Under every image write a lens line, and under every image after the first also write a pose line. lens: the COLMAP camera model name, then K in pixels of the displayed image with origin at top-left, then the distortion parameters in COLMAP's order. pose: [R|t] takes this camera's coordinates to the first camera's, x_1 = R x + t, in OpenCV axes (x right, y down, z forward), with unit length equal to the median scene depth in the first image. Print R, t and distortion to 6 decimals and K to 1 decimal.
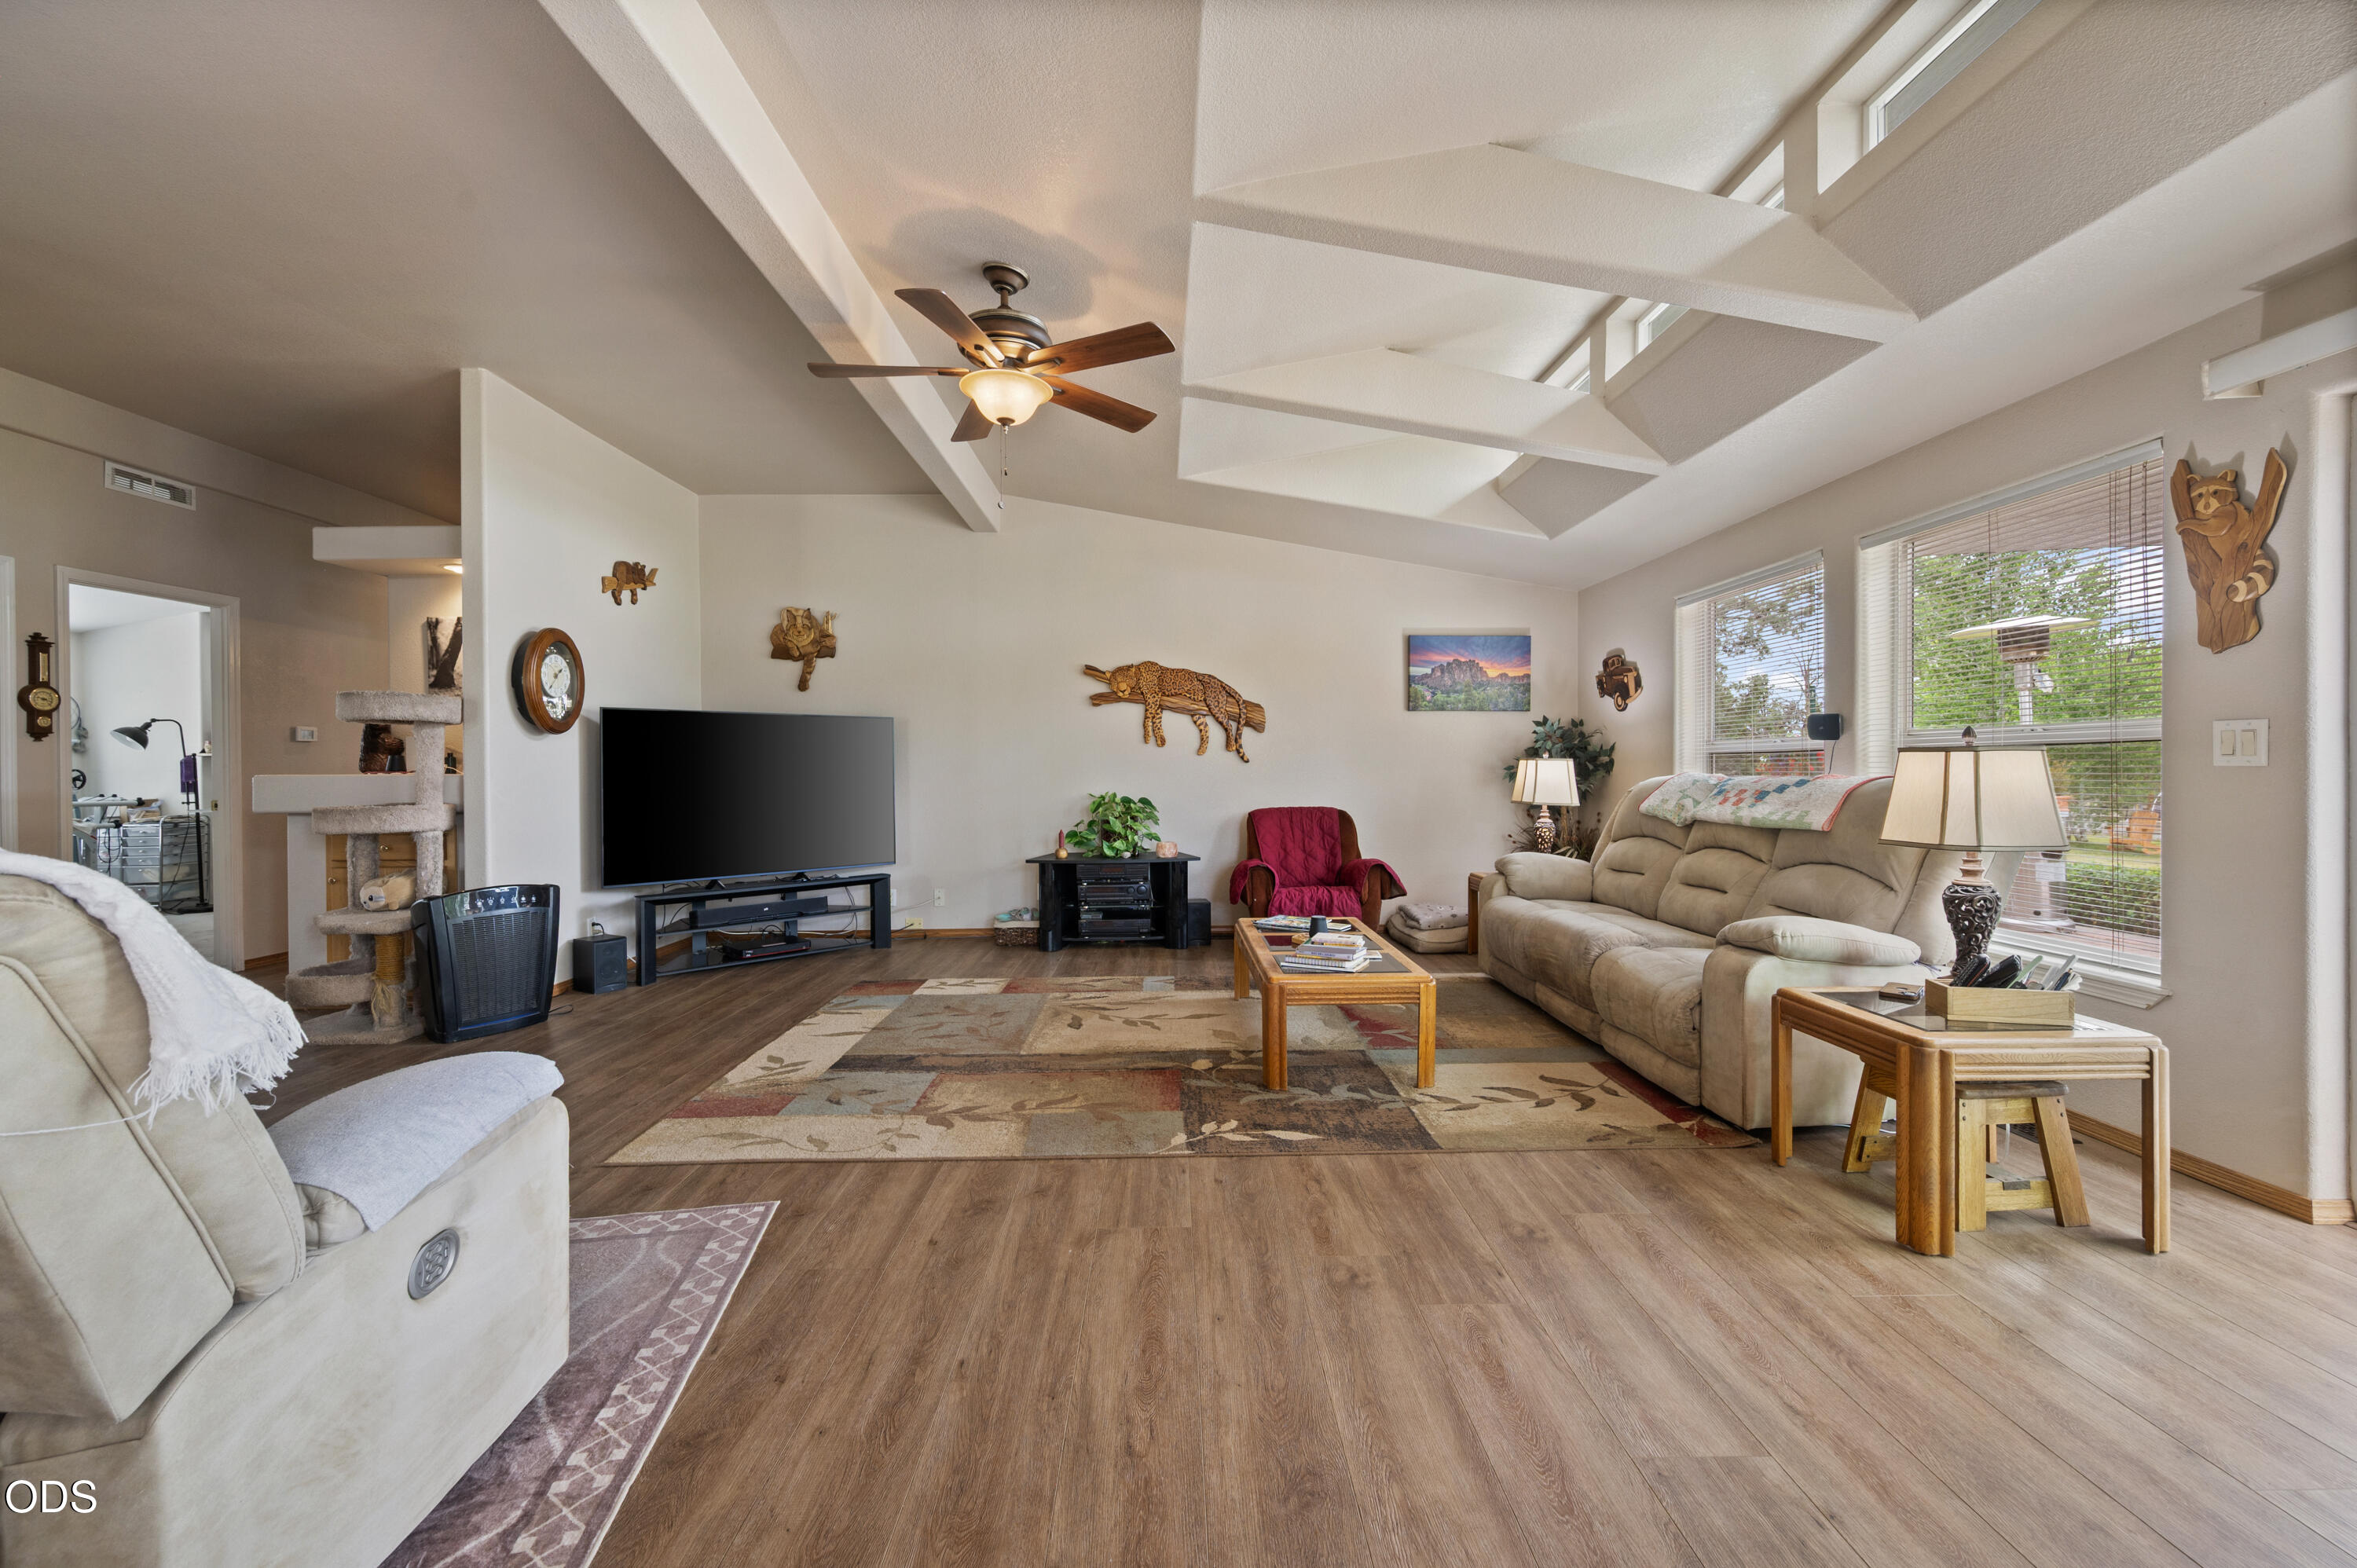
lens RADIAL K [[926.7, 0, 1187.3], [0, 926.7, 779.4], [0, 0, 1]] dist [-0.002380, -0.000070]
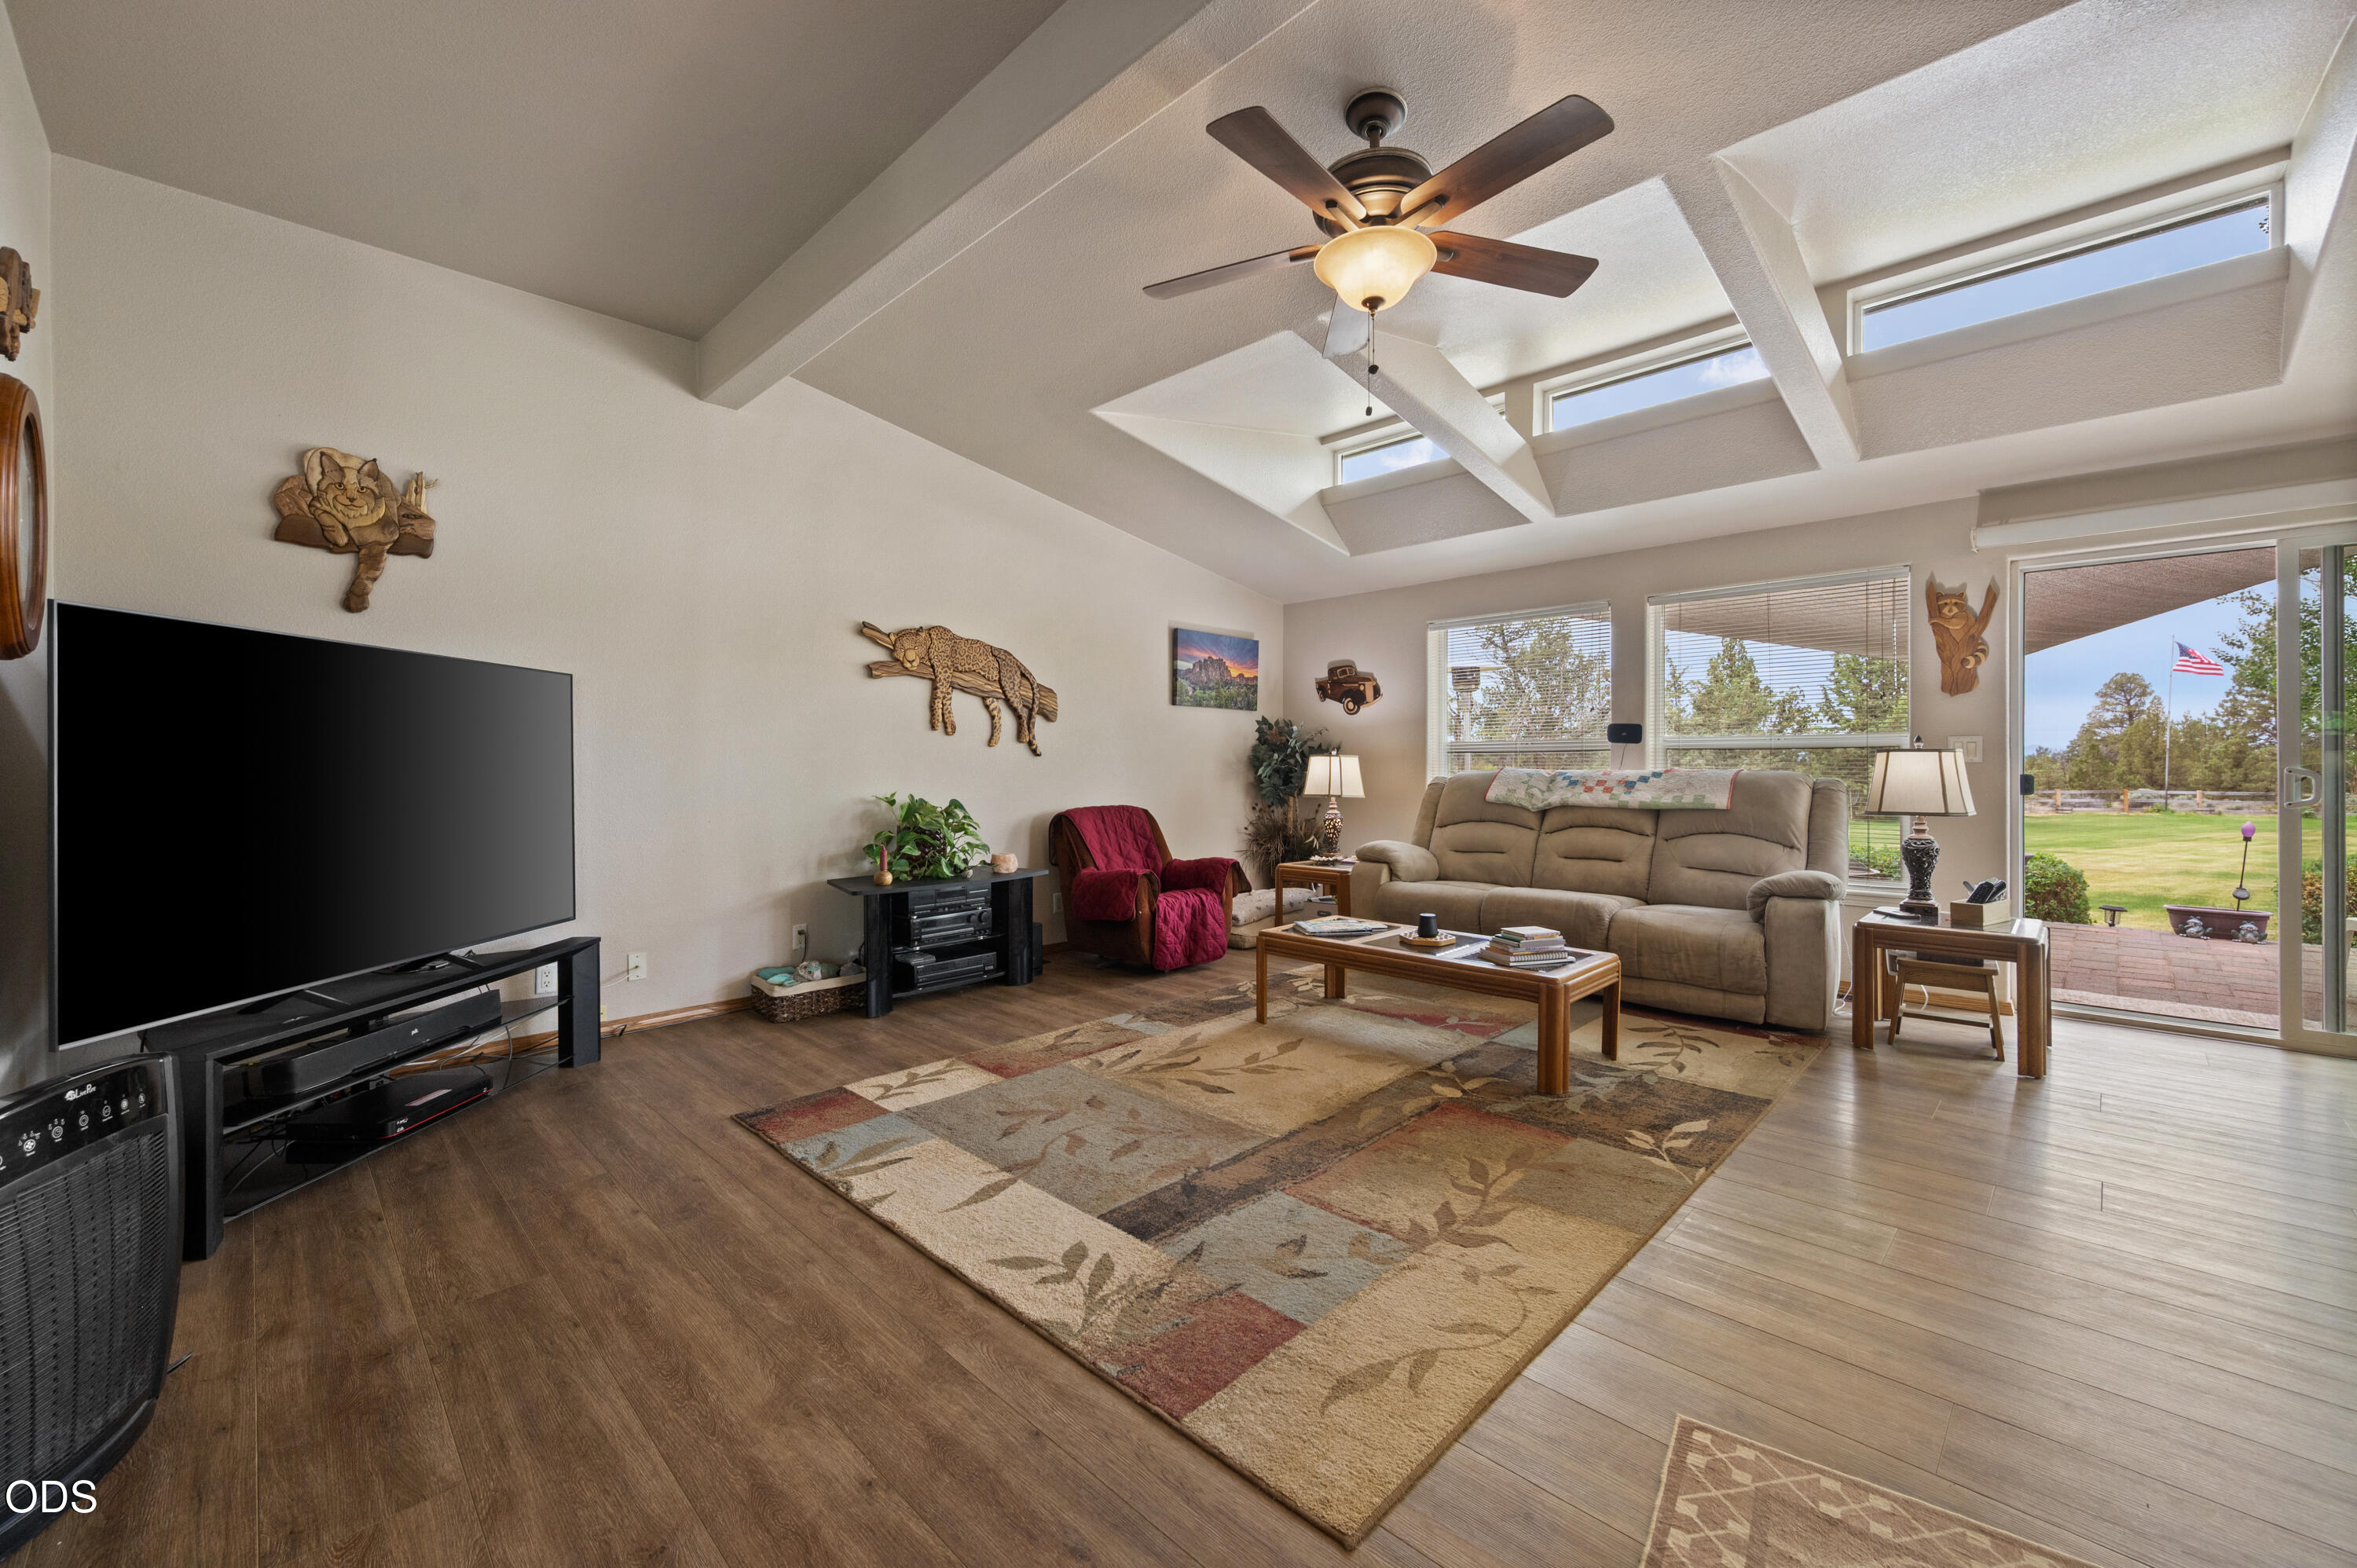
lens RADIAL K [[926.7, 0, 1179.4], [0, 926.7, 774.0], [0, 0, 1]] dist [-0.002380, -0.000070]
pose [[0.723956, -0.002227, 0.689843, -0.527309], [0.005860, 0.999979, -0.002921, 0.001627], [-0.689822, 0.006157, 0.723953, 0.353617]]
